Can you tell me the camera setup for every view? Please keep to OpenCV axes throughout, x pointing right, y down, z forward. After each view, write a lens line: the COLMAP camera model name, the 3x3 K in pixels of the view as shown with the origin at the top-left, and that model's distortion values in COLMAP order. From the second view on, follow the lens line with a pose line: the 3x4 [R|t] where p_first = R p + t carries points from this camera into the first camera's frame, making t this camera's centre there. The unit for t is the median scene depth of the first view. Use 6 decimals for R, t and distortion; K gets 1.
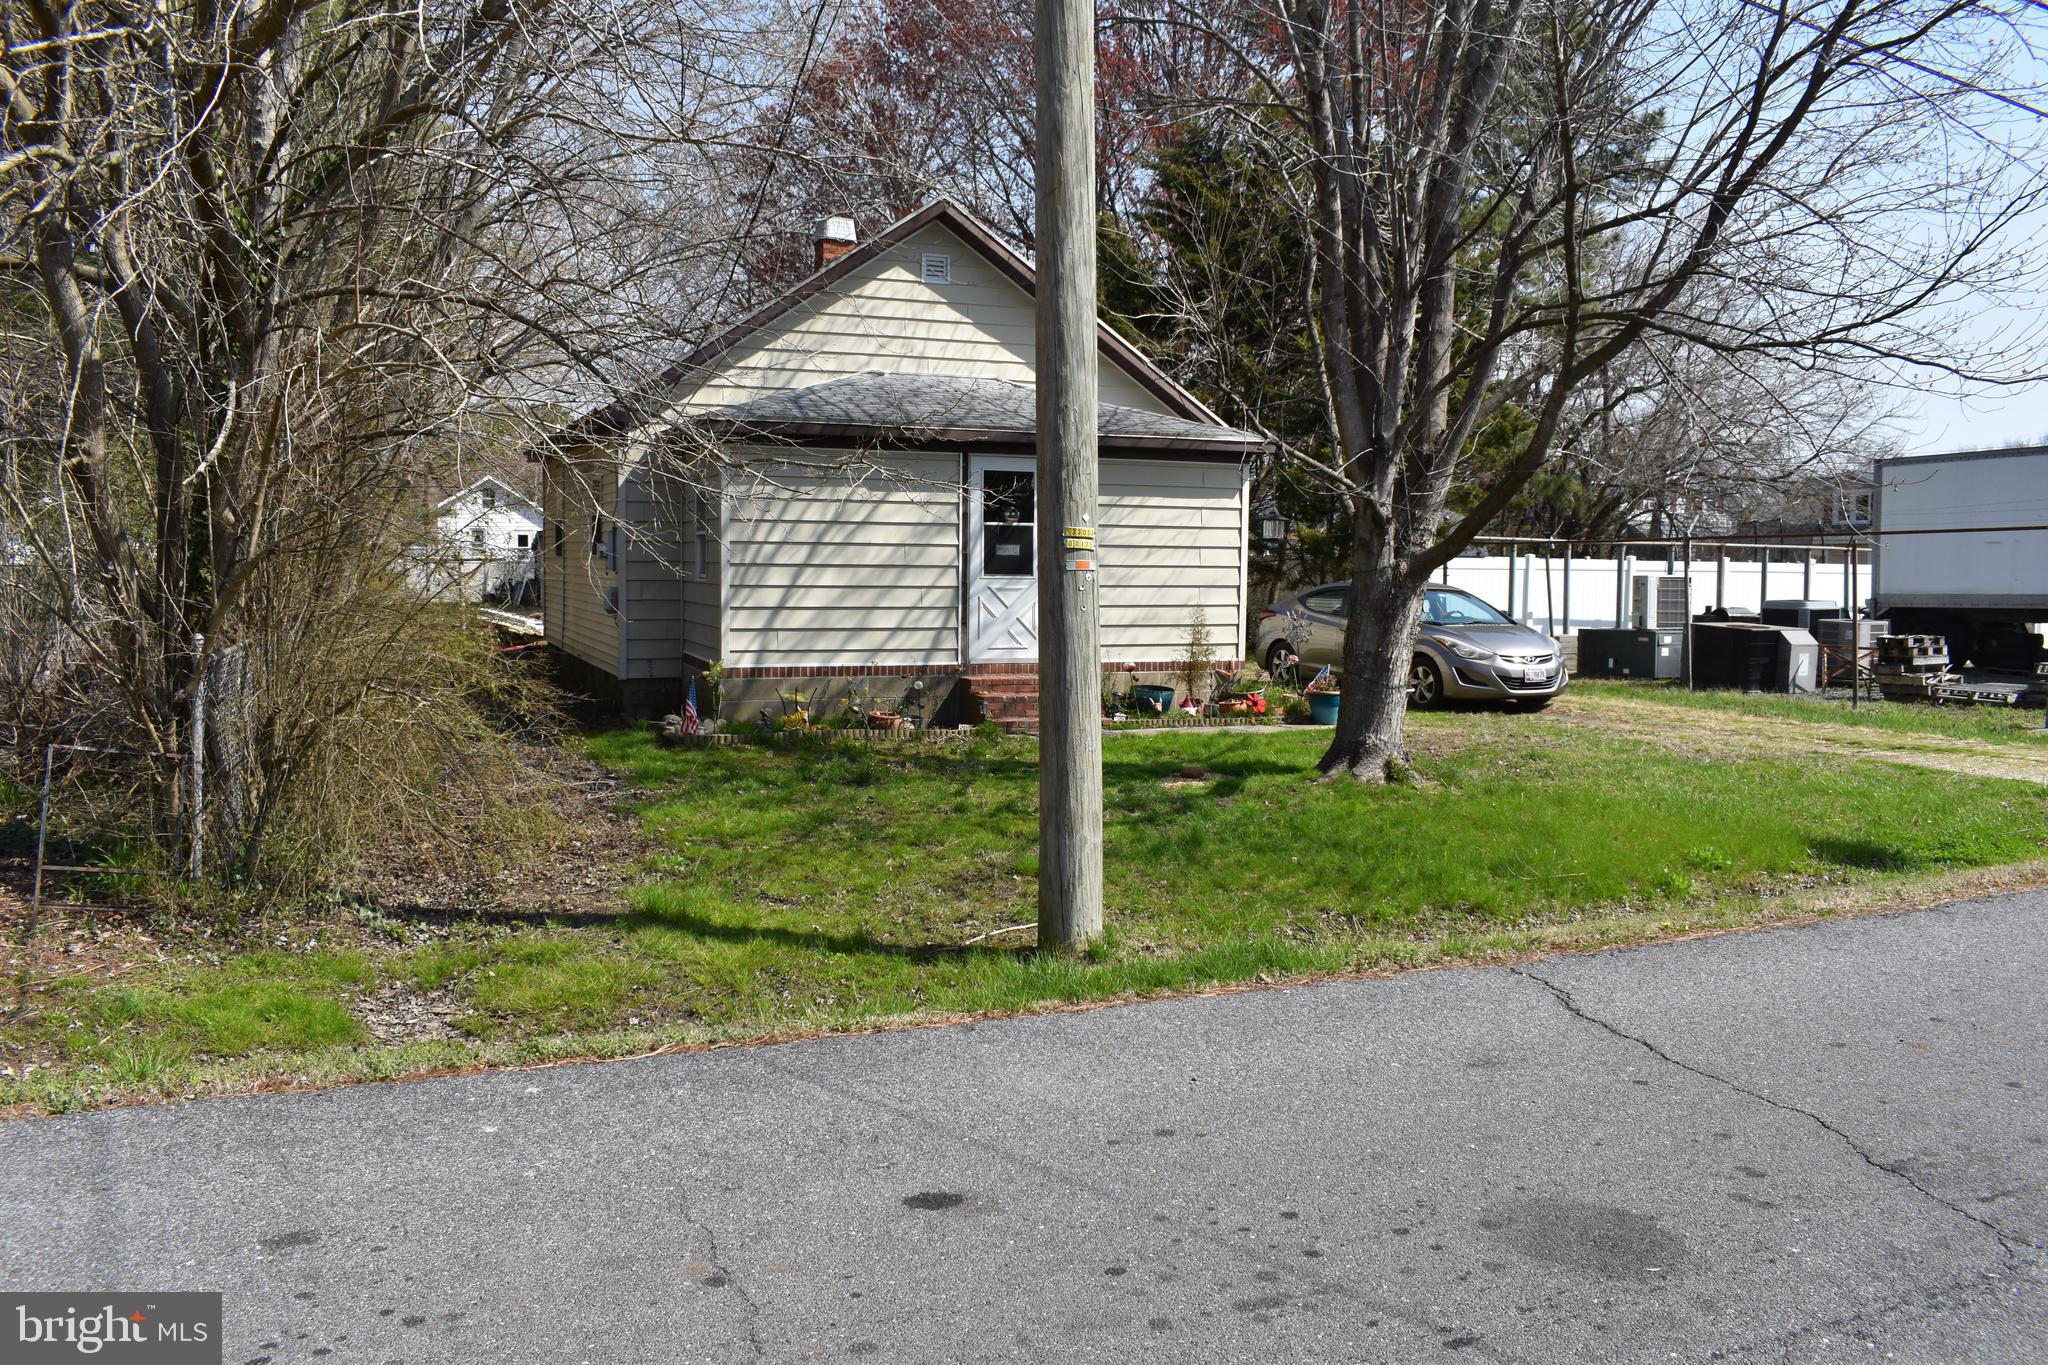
lens RADIAL K [[1587.7, 0, 1025.9], [0, 1587.7, 684.7], [0, 0, 1]] dist [-0.075599, -0.001066]
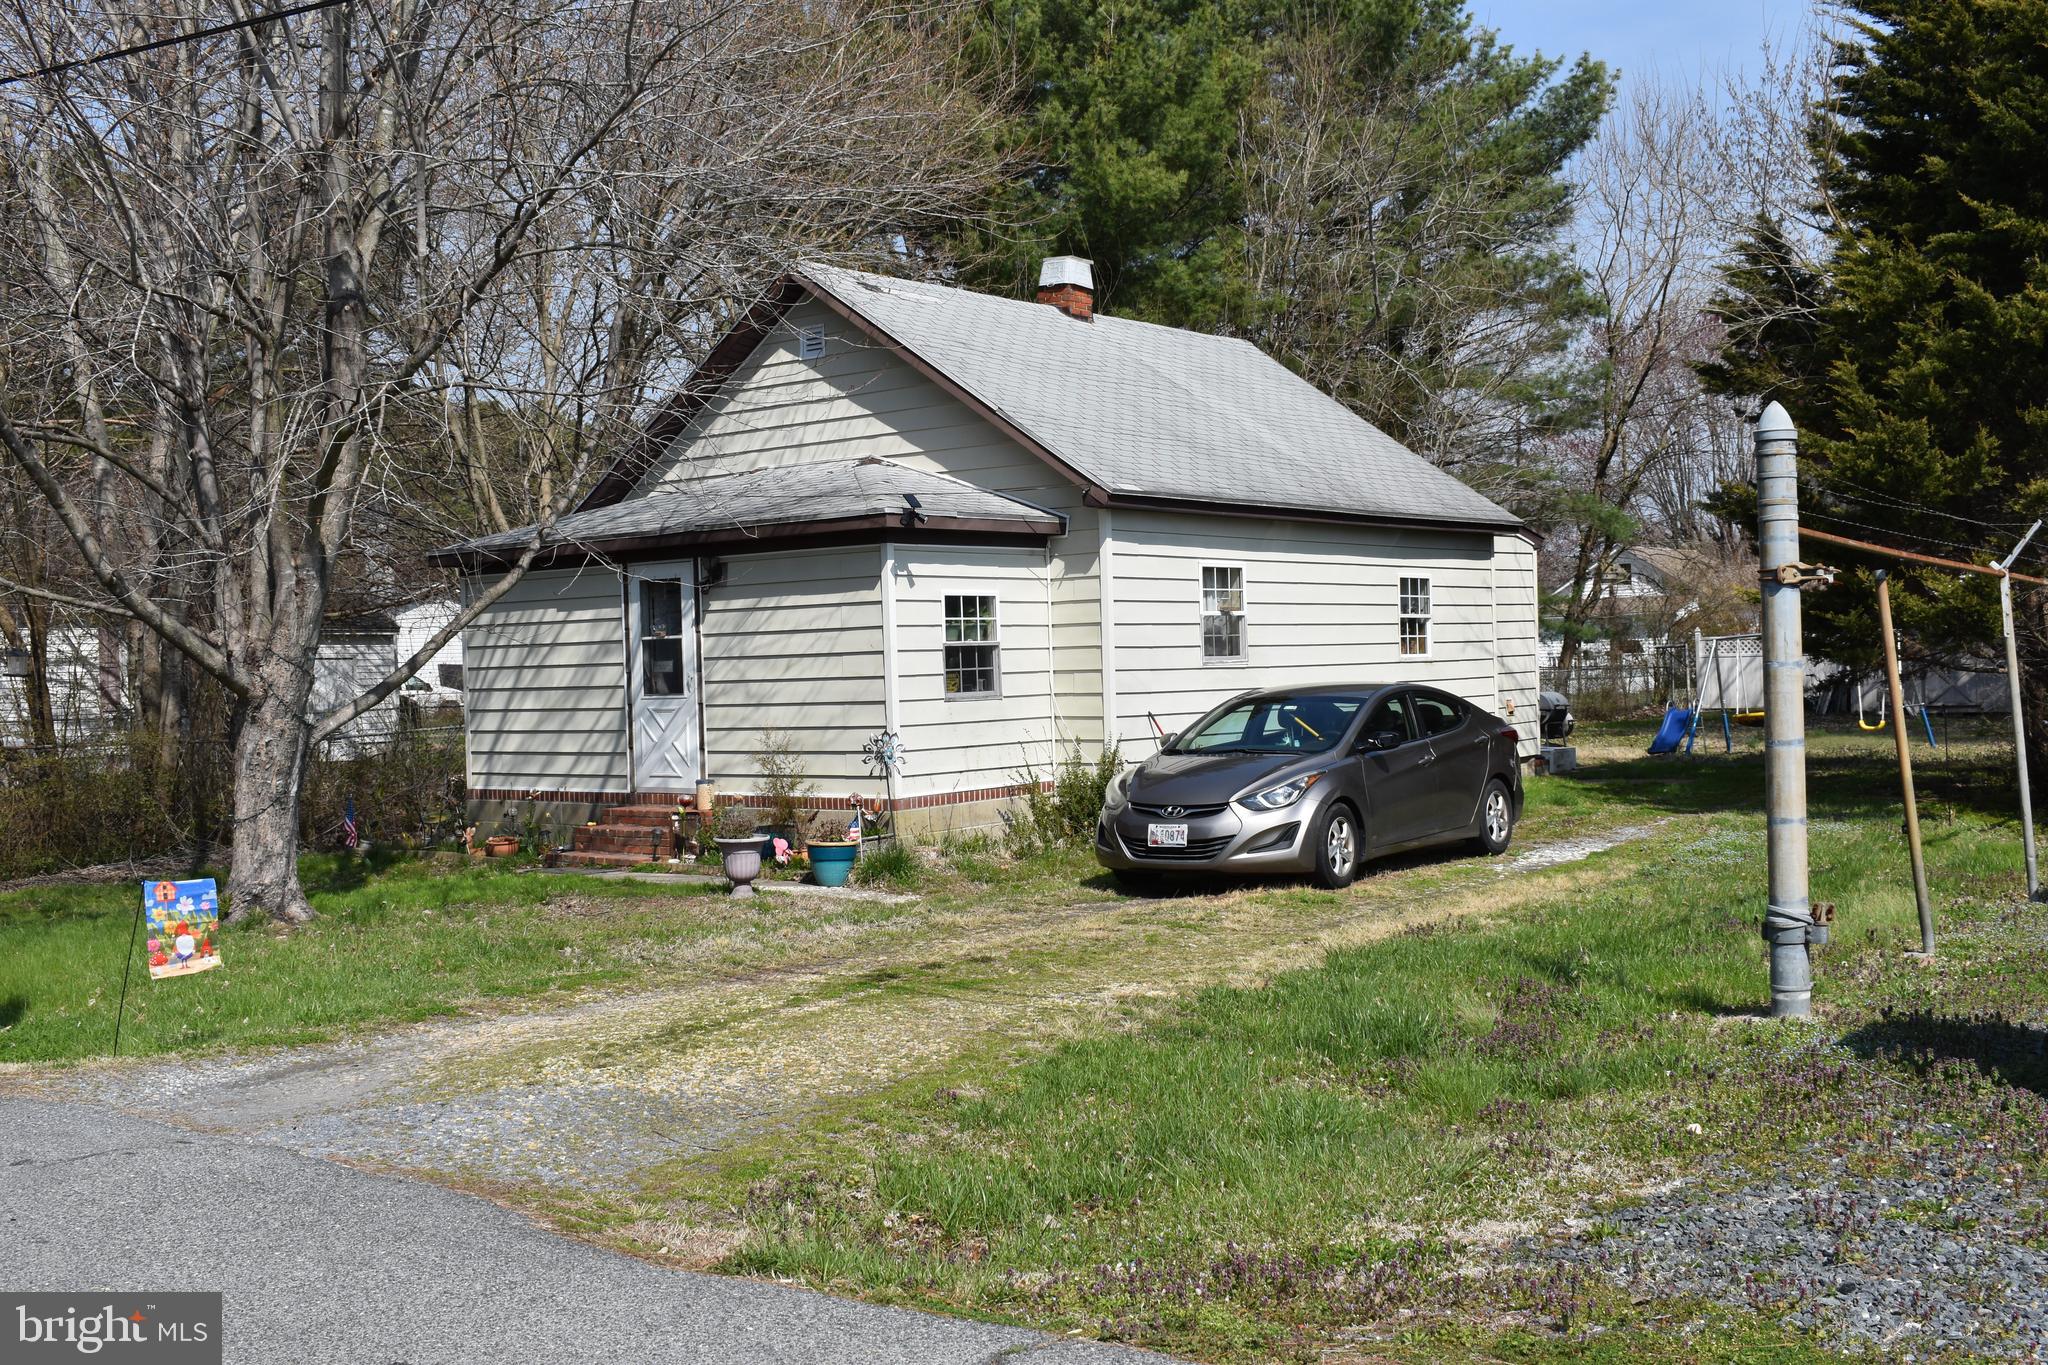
lens RADIAL K [[2174.5, 0, 1031.4], [0, 2174.5, 675.1], [0, 0, 1]] dist [-0.100823, 0.000000]
pose [[0.496776, -0.021777, -0.867606, 1.197350], [-0.033590, 0.998454, -0.044295, -0.034048], [0.867229, 0.051148, 0.495276, 0.595299]]
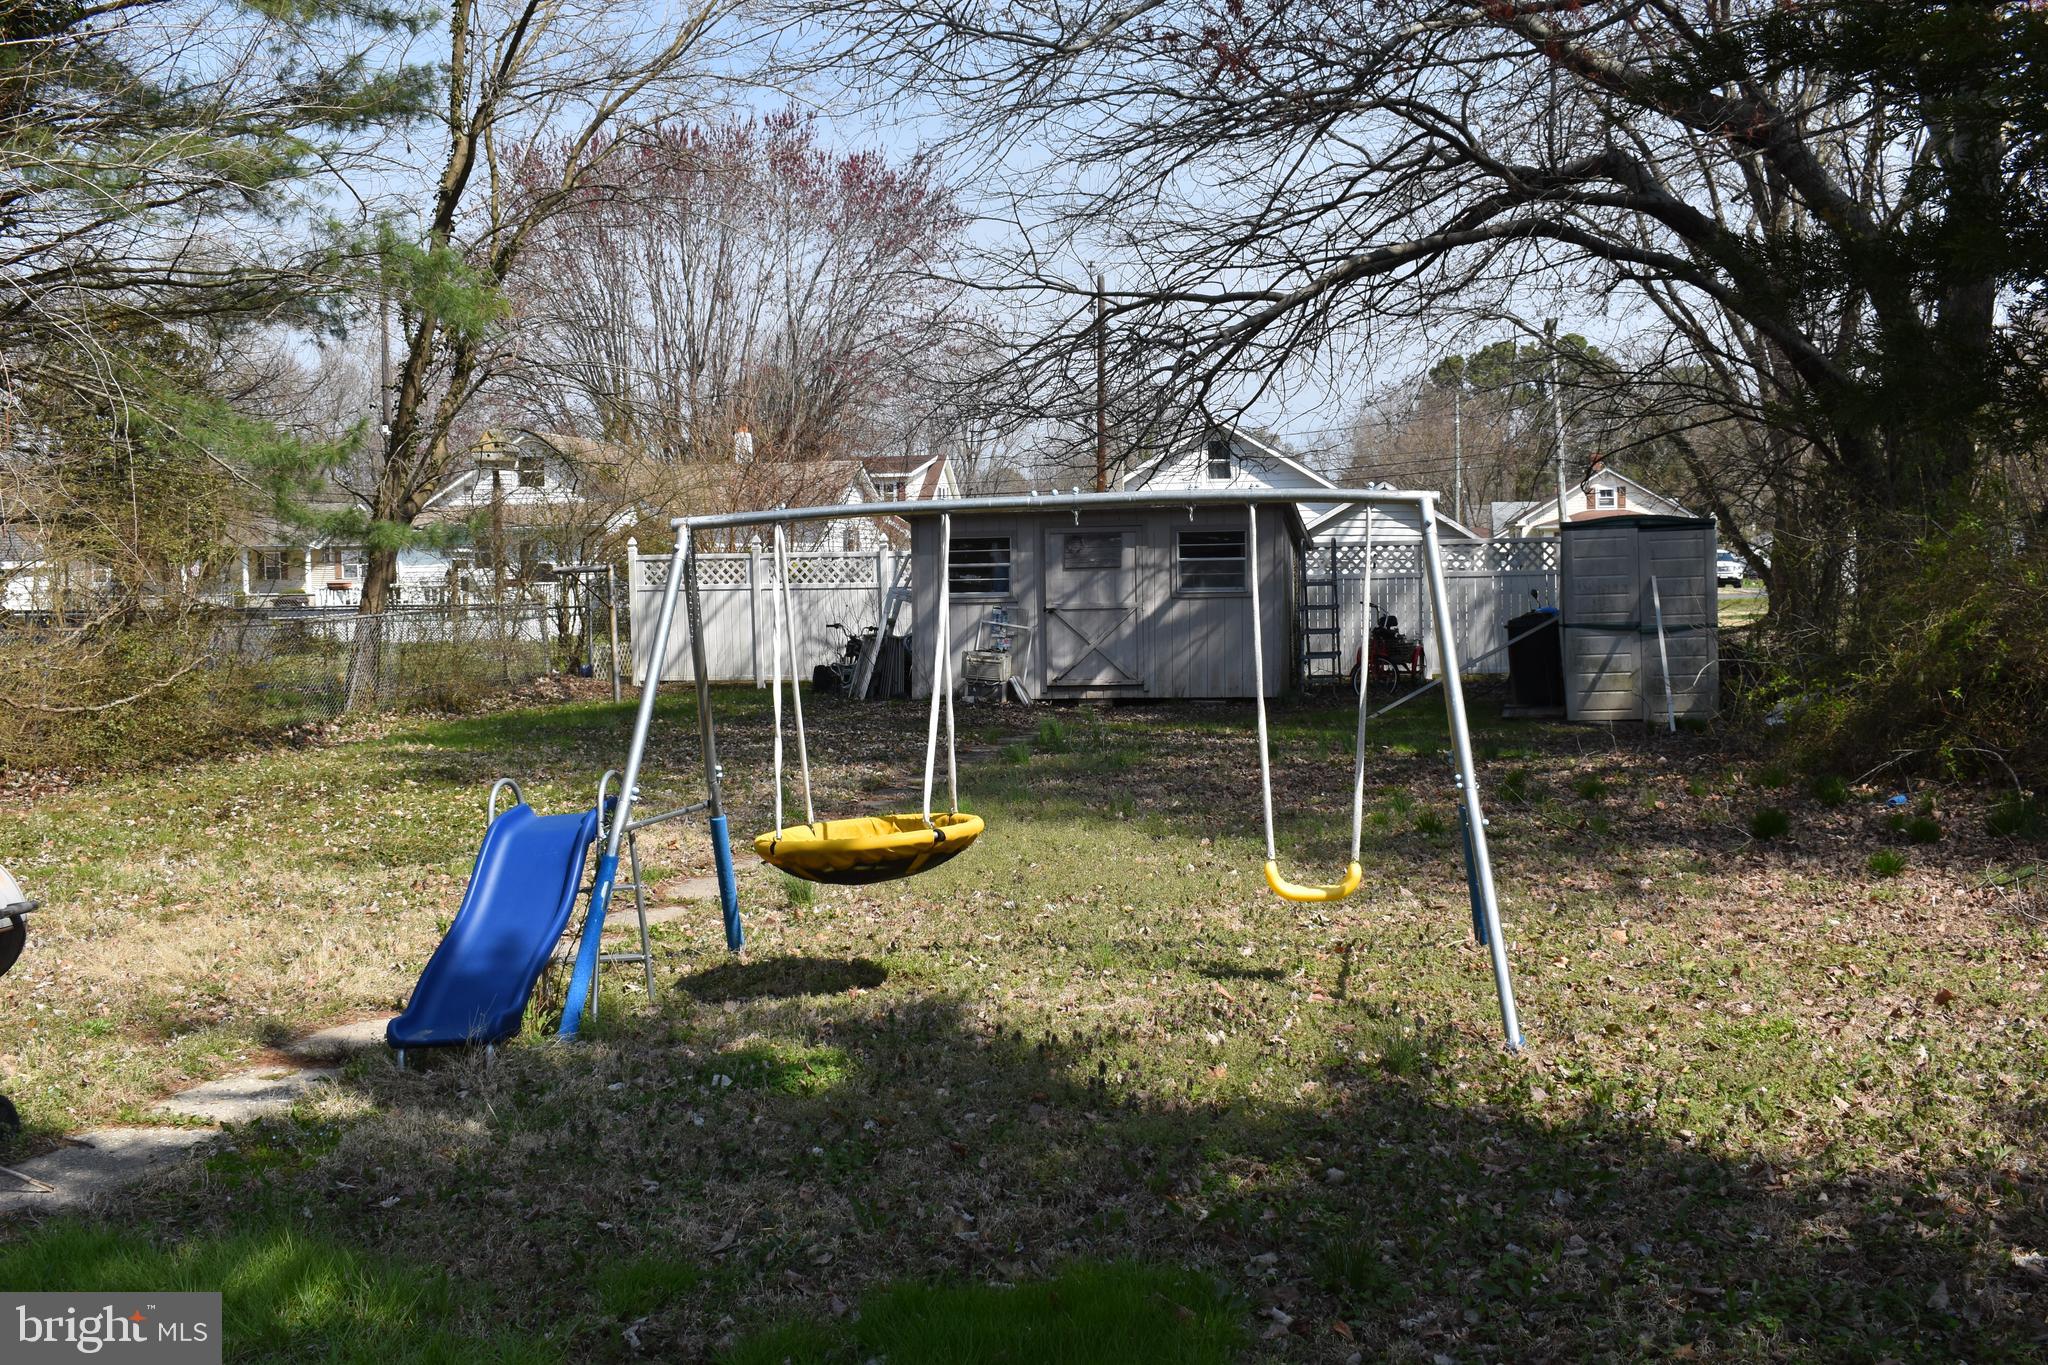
lens RADIAL K [[2205.7, 0, 1026.1], [0, 2205.7, 679.3], [0, 0, 1]] dist [0.023089, 0.000000]
pose [[0.839232, 0.004880, -0.543751, -0.008935], [-0.020399, 0.999538, -0.022513, -0.143023], [0.543390, 0.029986, 0.838945, 1.887844]]
